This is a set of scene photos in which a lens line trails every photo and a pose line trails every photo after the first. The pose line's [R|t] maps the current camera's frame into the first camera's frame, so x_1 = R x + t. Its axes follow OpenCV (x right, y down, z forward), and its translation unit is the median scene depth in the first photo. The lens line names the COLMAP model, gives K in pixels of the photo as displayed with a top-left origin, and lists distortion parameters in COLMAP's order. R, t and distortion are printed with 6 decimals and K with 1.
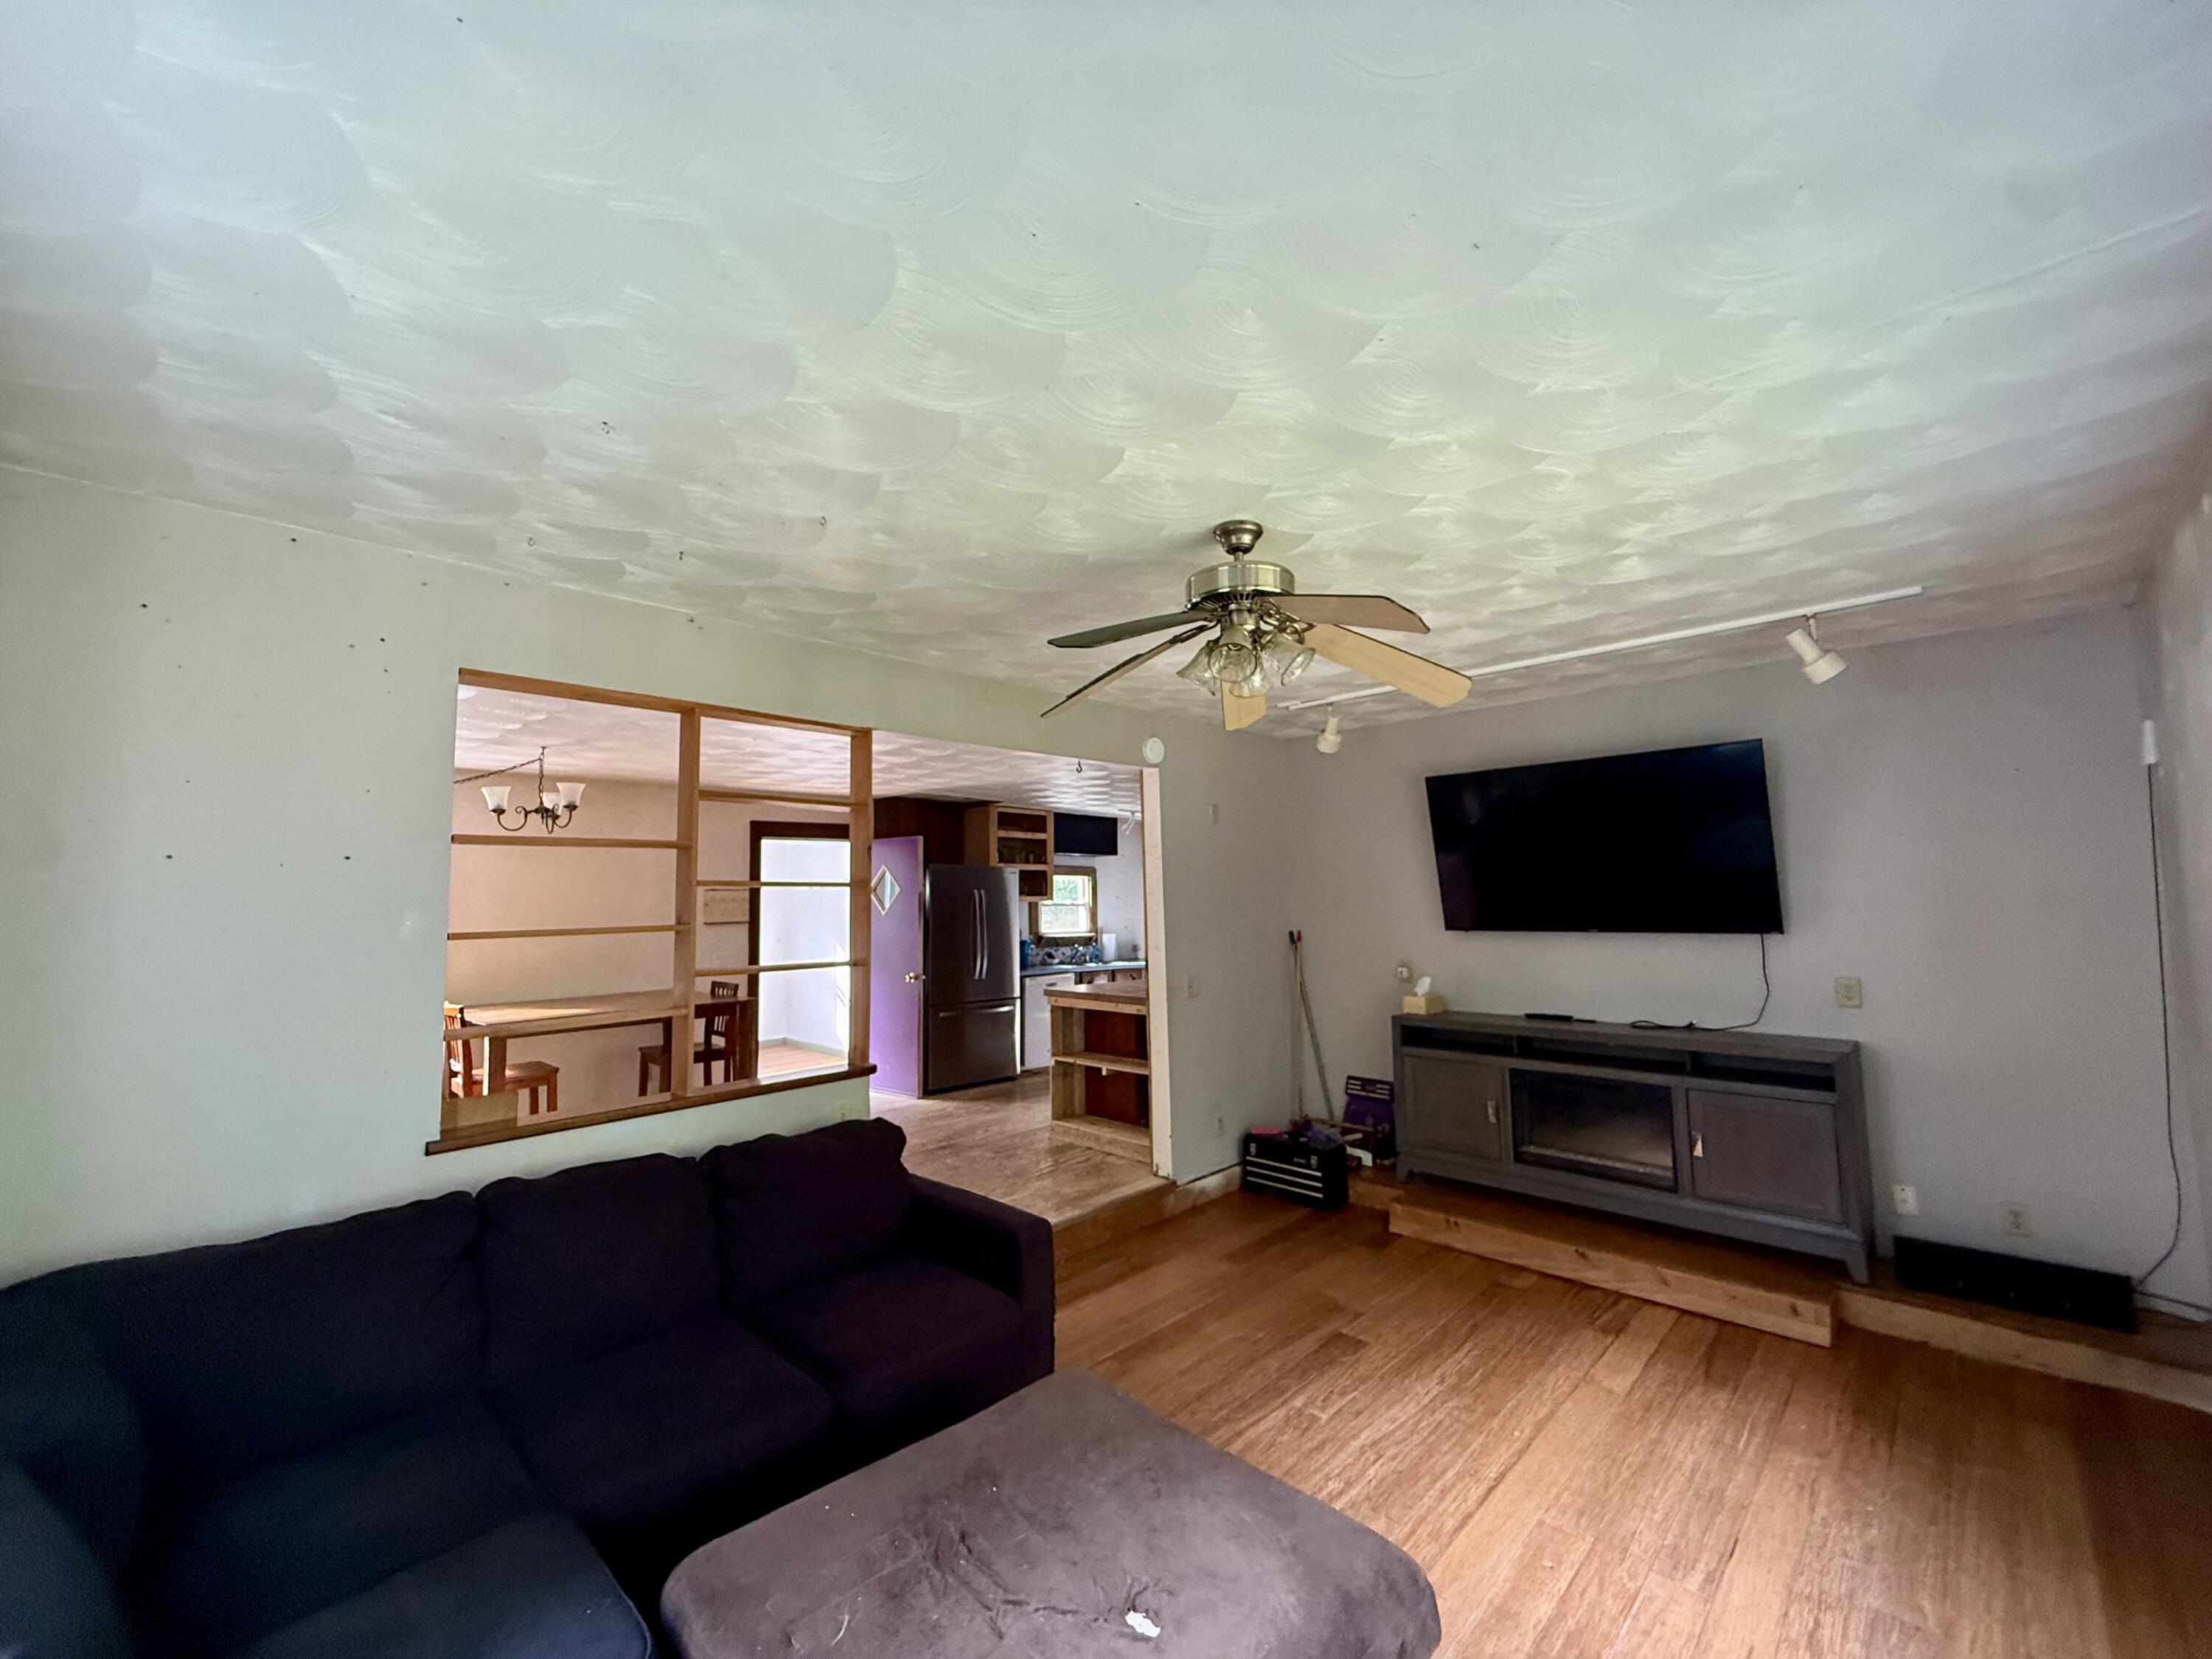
lens RADIAL K [[885.3, 0, 1104.1], [0, 885.3, 826.9], [0, 0, 1]] dist [-0.003182, -0.000318]
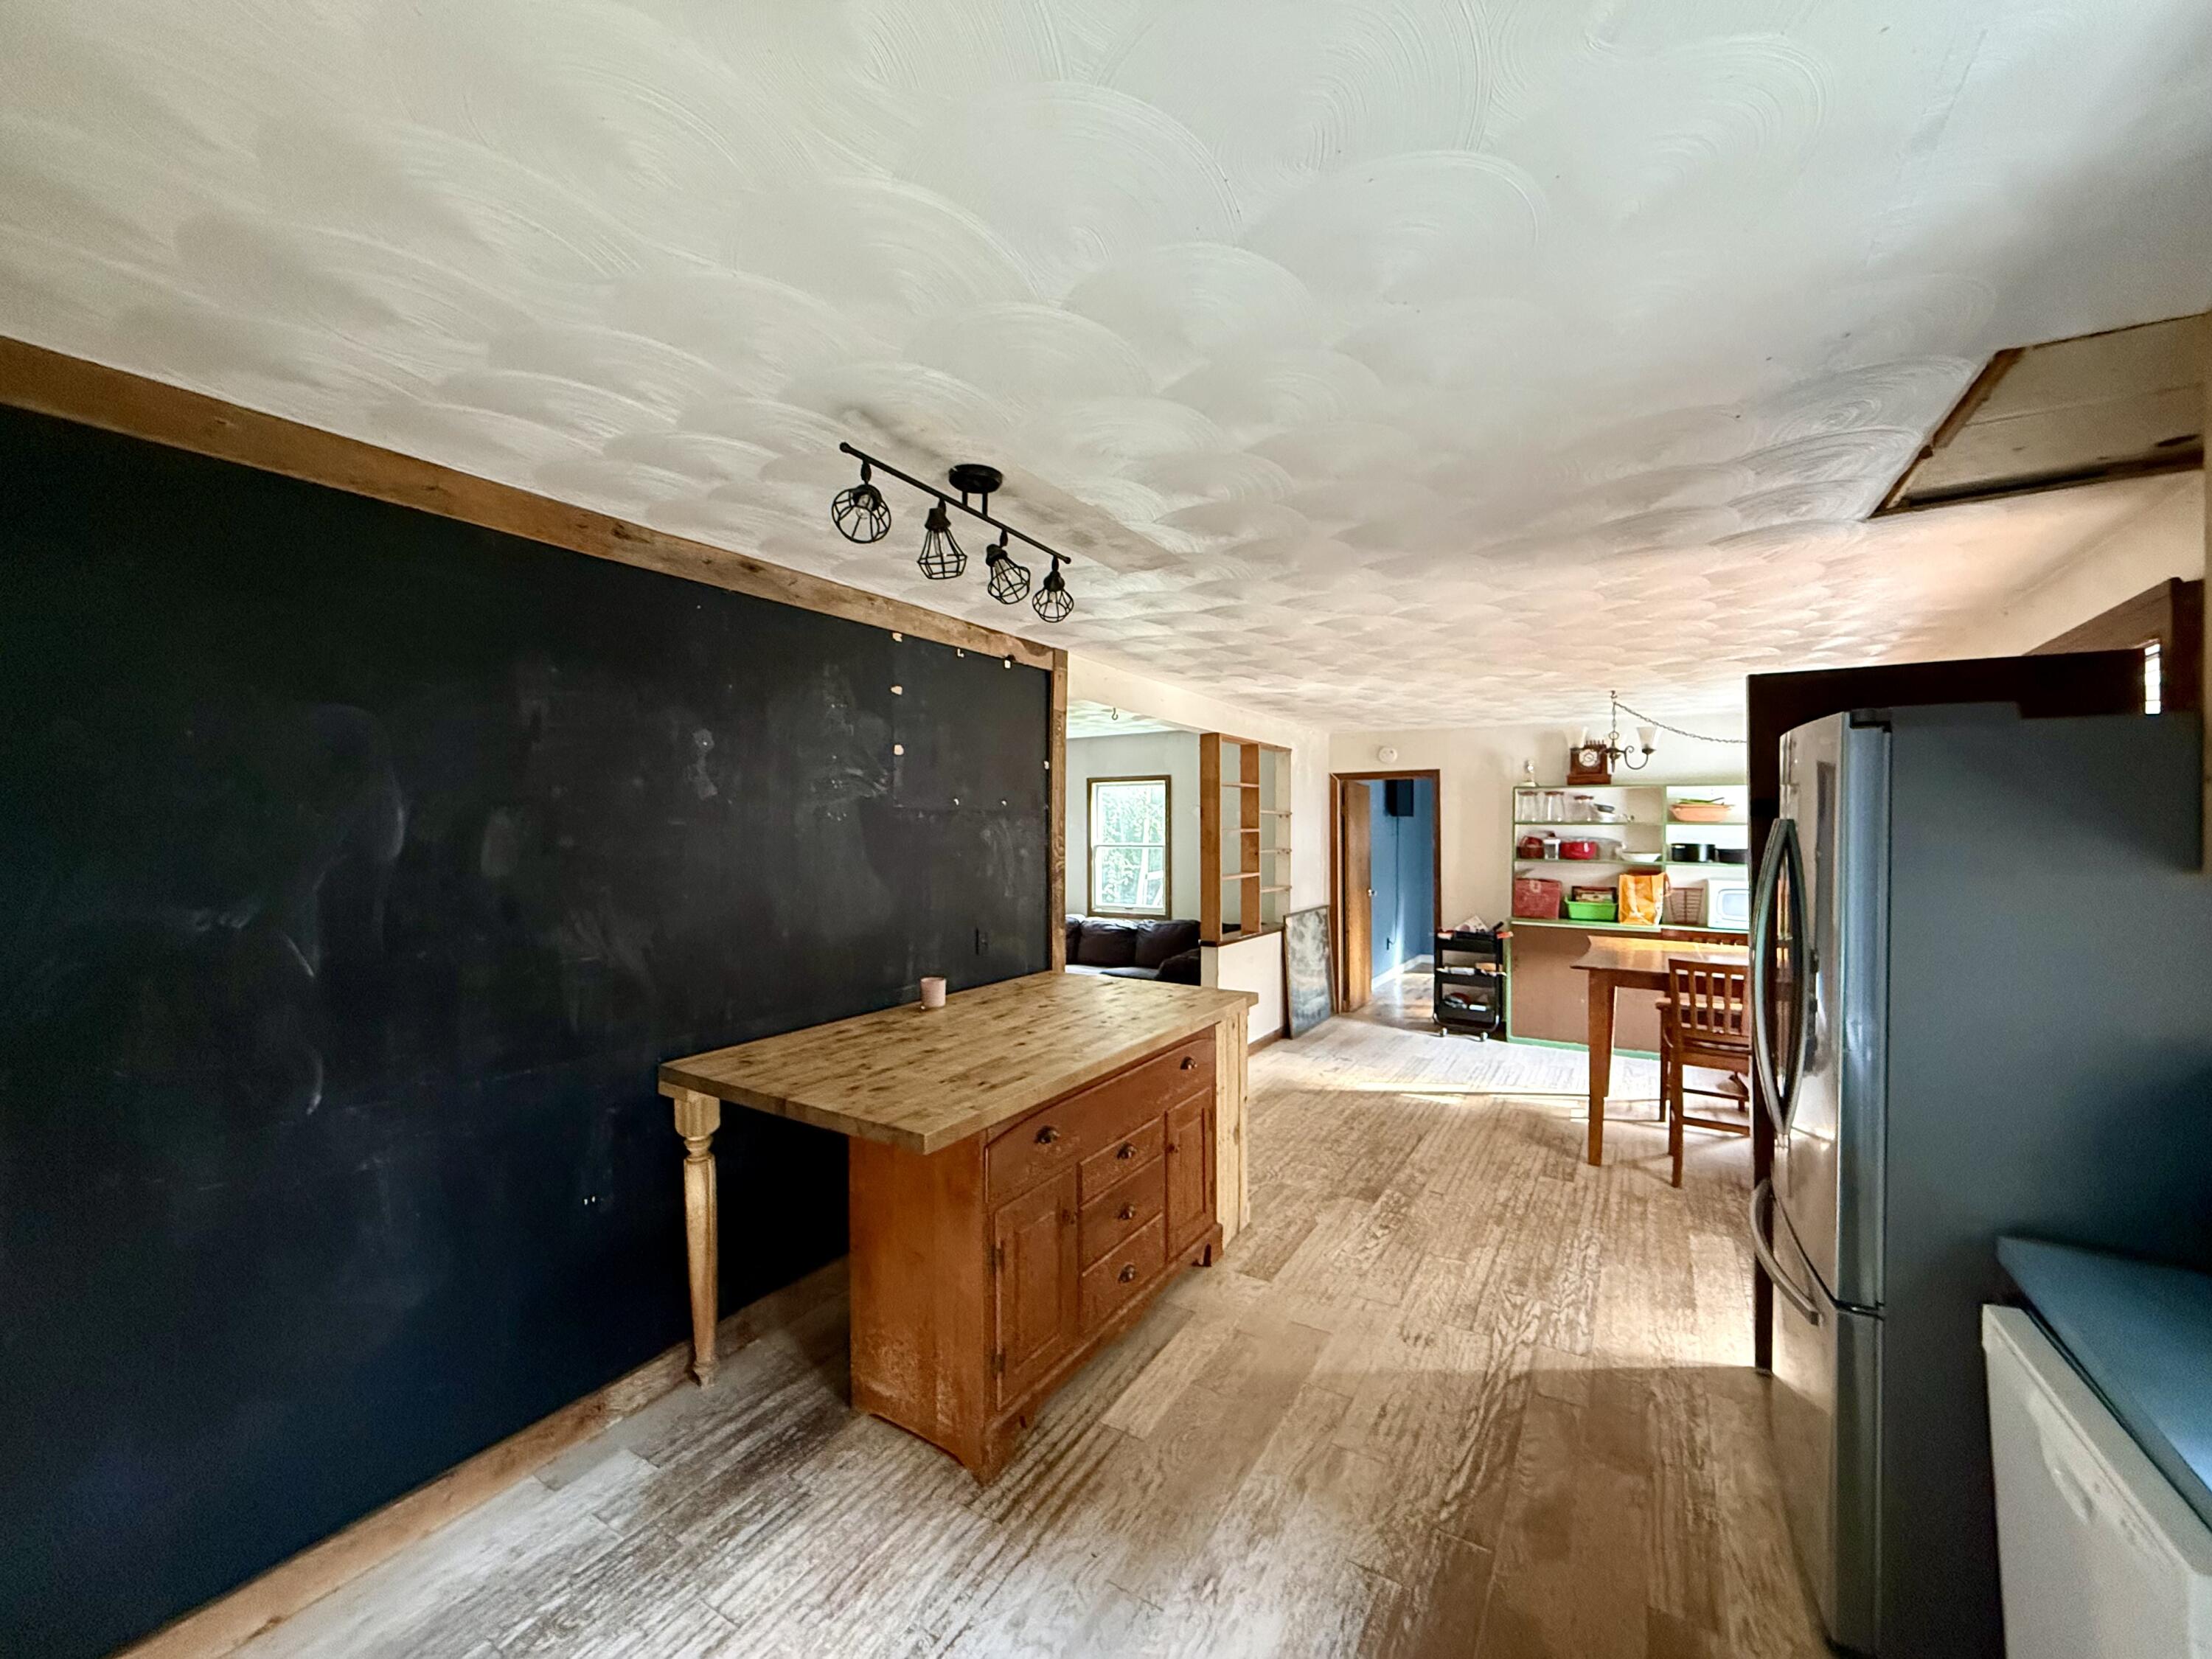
lens RADIAL K [[885.3, 0, 1090.8], [0, 885.3, 828.2], [0, 0, 1]] dist [-0.003182, -0.000318]
pose [[-0.977518, 0.016611, -0.210196, 0.158429], [0.034277, 0.996150, -0.080681, 0.105786], [0.208046, -0.086072, -0.974325, 1.453513]]
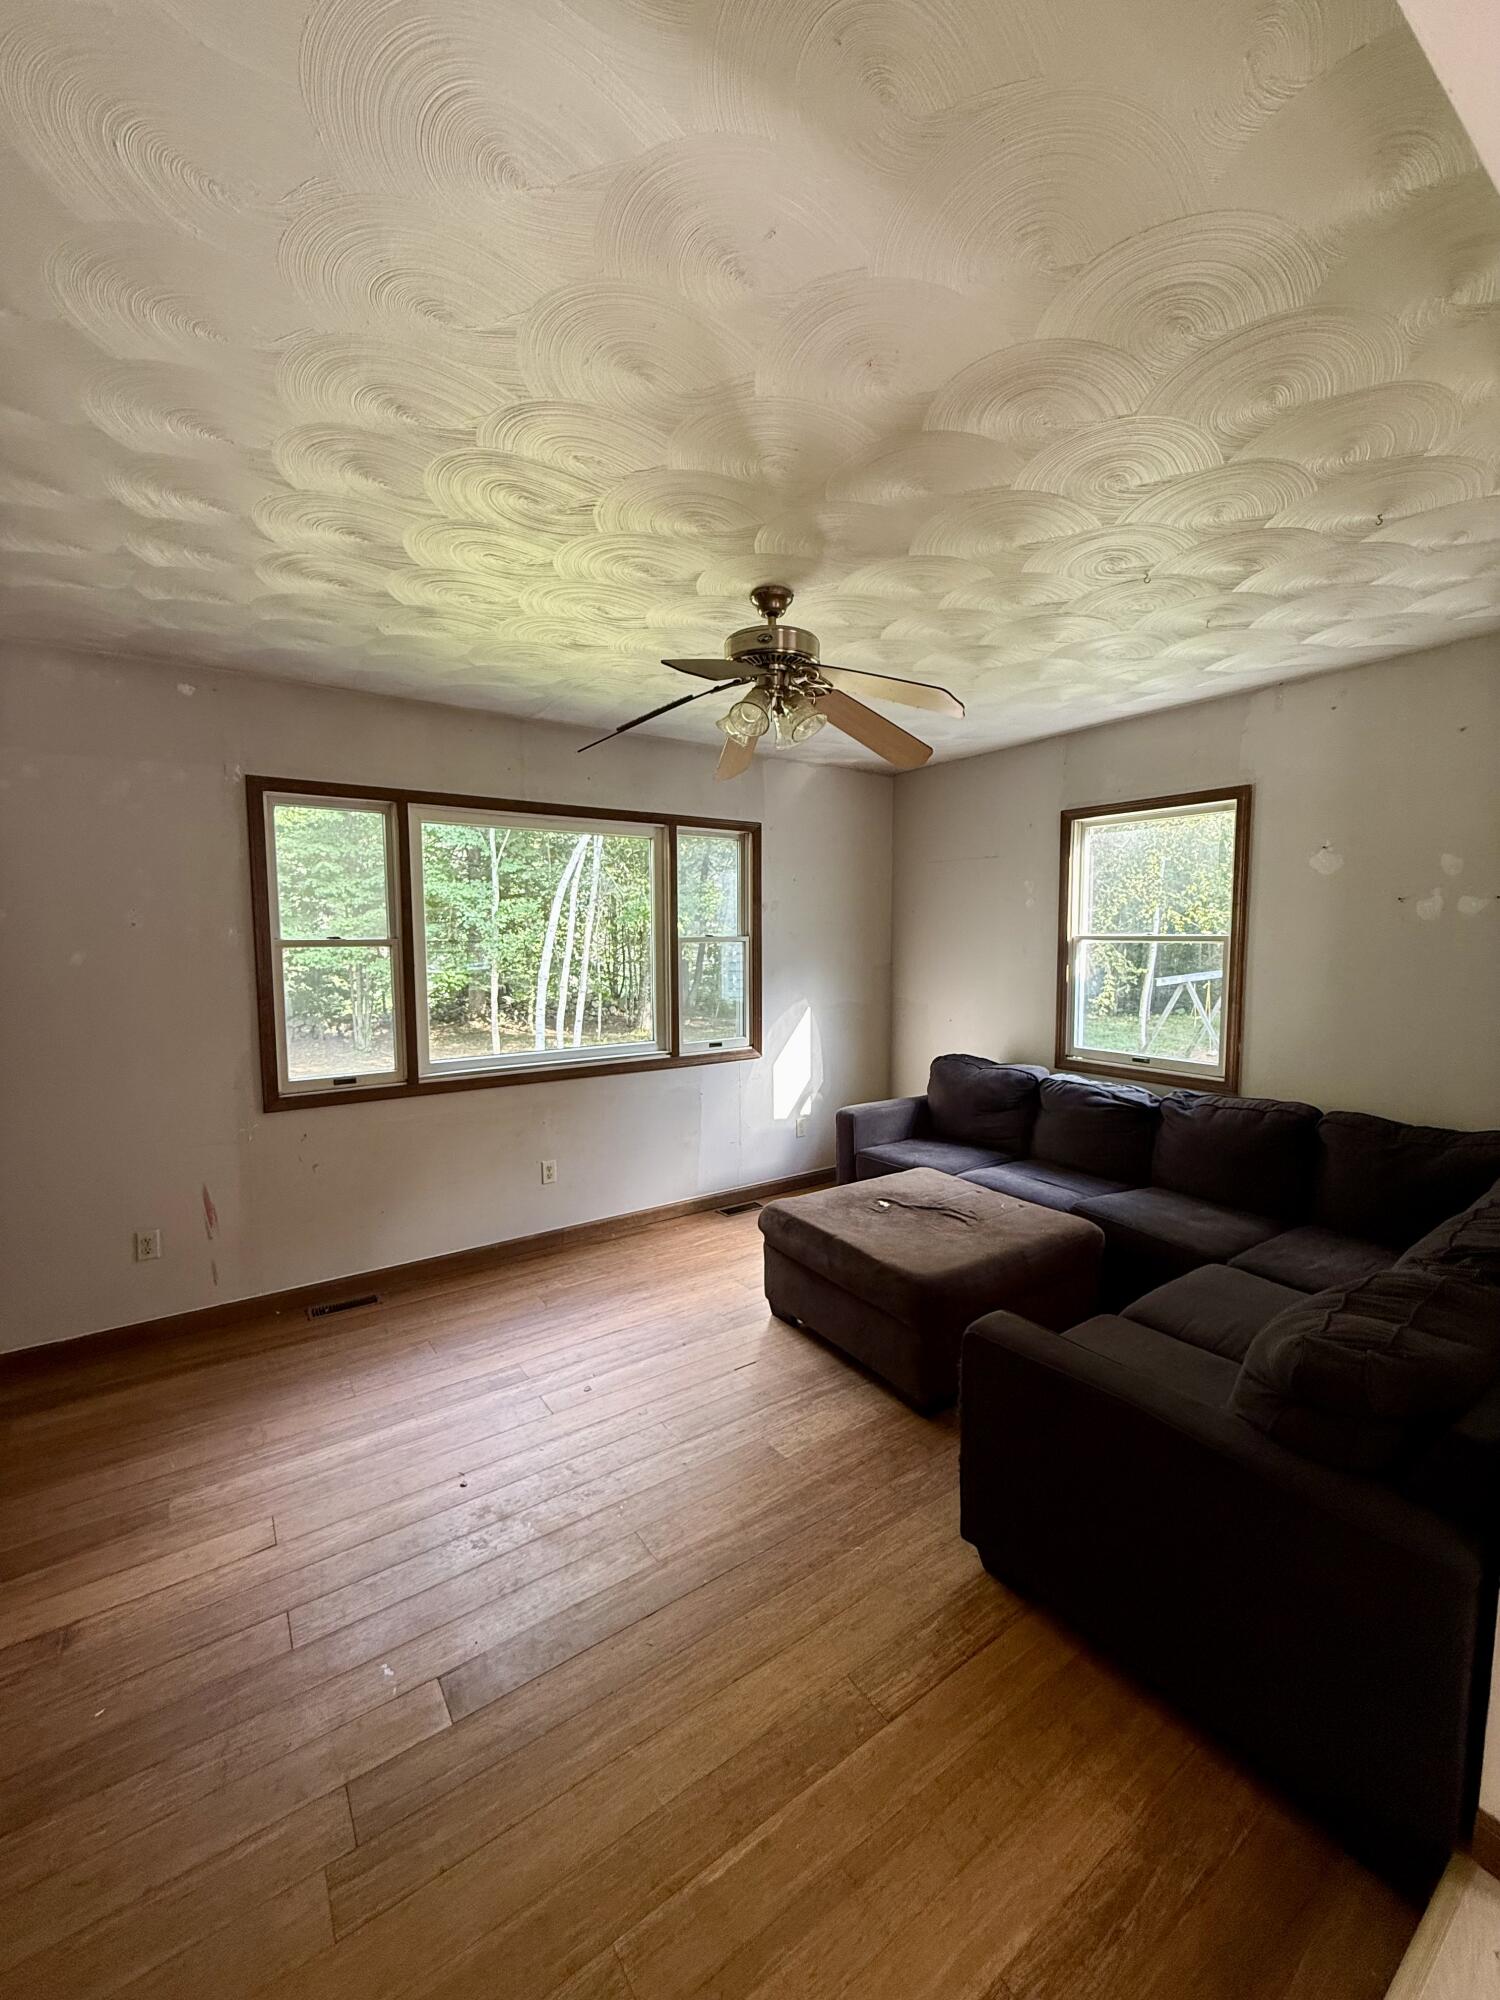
lens RADIAL K [[800.4, 0, 752.8], [0, 800.4, 995.5], [0, 0, 1]] dist [-0.003182, -0.000318]
pose [[-0.983042, 0.003118, 0.183353, -0.000869], [0.002072, 0.999980, -0.005895, 0.072452], [-0.183367, -0.005415, -0.983030, 0.794199]]
